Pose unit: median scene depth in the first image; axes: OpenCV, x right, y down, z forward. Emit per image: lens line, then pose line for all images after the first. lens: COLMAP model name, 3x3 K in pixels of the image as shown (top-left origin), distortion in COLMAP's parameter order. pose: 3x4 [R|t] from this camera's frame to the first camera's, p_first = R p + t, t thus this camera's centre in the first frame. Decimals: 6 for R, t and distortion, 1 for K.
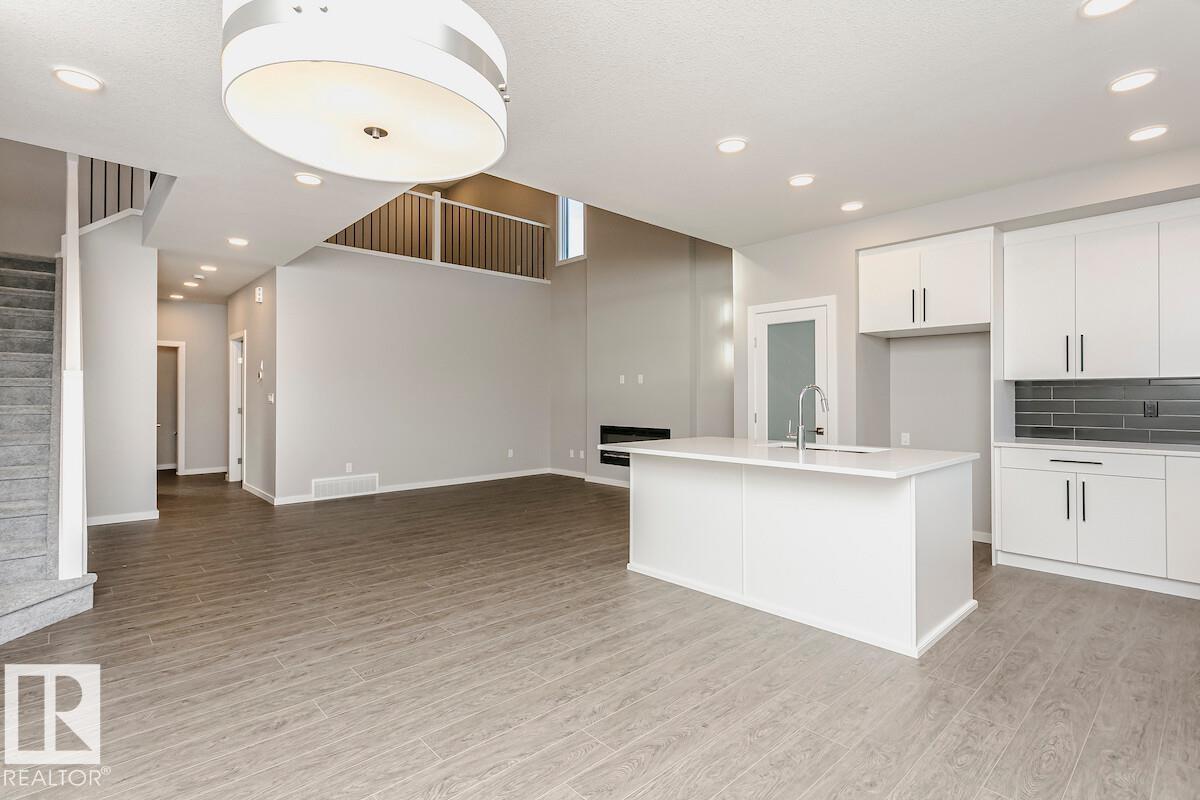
lens RADIAL K [[572.5, 0, 587.1], [0, 572.5, 396.4], [0, 0, 1]] dist [0.009848, 0.000433]
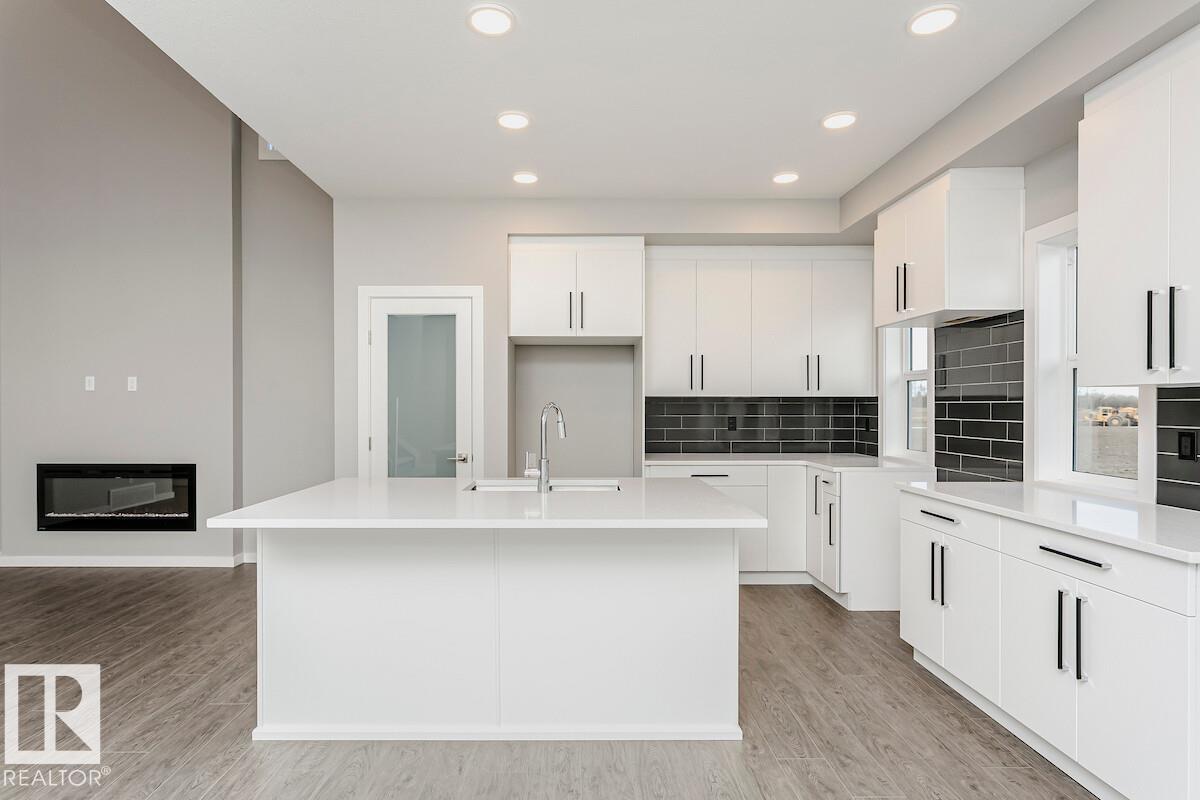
lens RADIAL K [[638.9, 0, 577.2], [0, 638.9, 409.1], [0, 0, 1]] dist [-0.002280, 0.000754]
pose [[0.670616, -0.004041, 0.741794, -0.155598], [-0.001301, 0.999977, 0.006624, -0.013507], [-0.741804, -0.005407, 0.670595, 0.341655]]
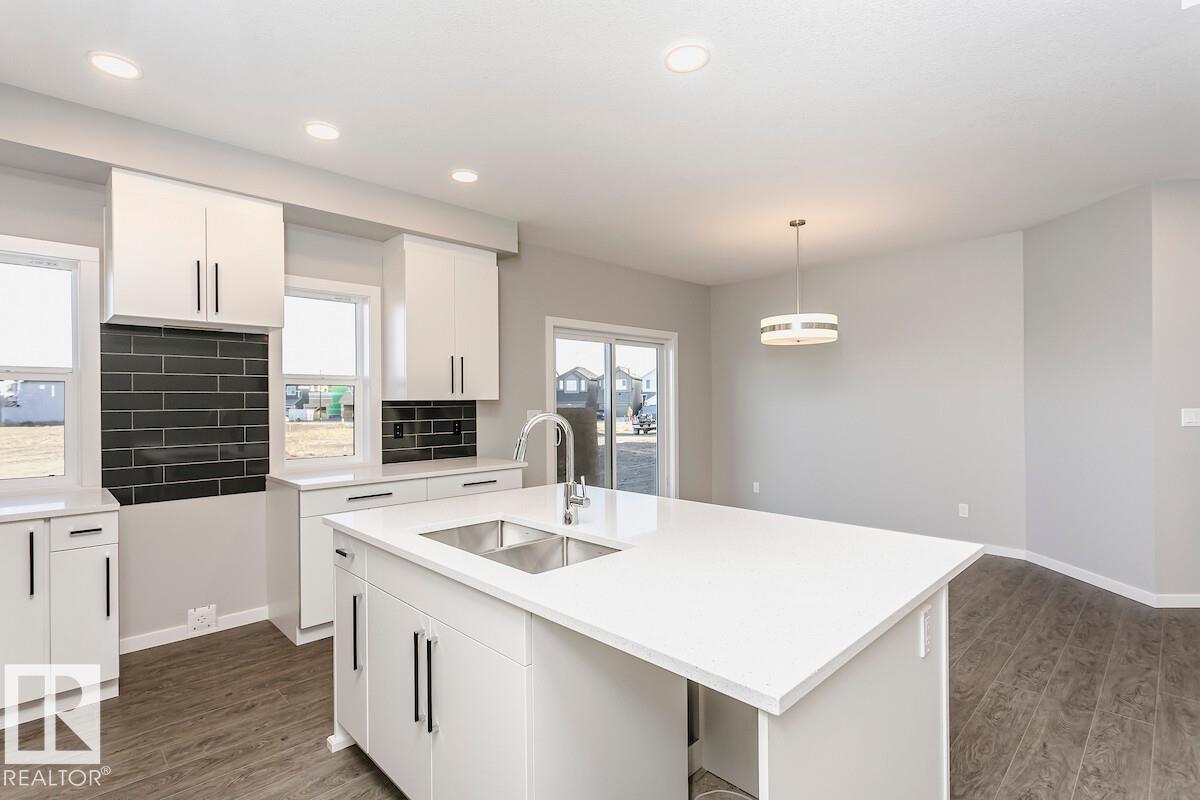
lens RADIAL K [[570.5, 0, 585.7], [0, 570.5, 402.1], [0, 0, 1]] dist [0.001980, 0.000086]
pose [[-0.999599, 0.006887, -0.027457, 0.296455], [0.006900, 0.999976, -0.000397, -0.024292], [0.027454, -0.000587, -0.999623, 1.258445]]
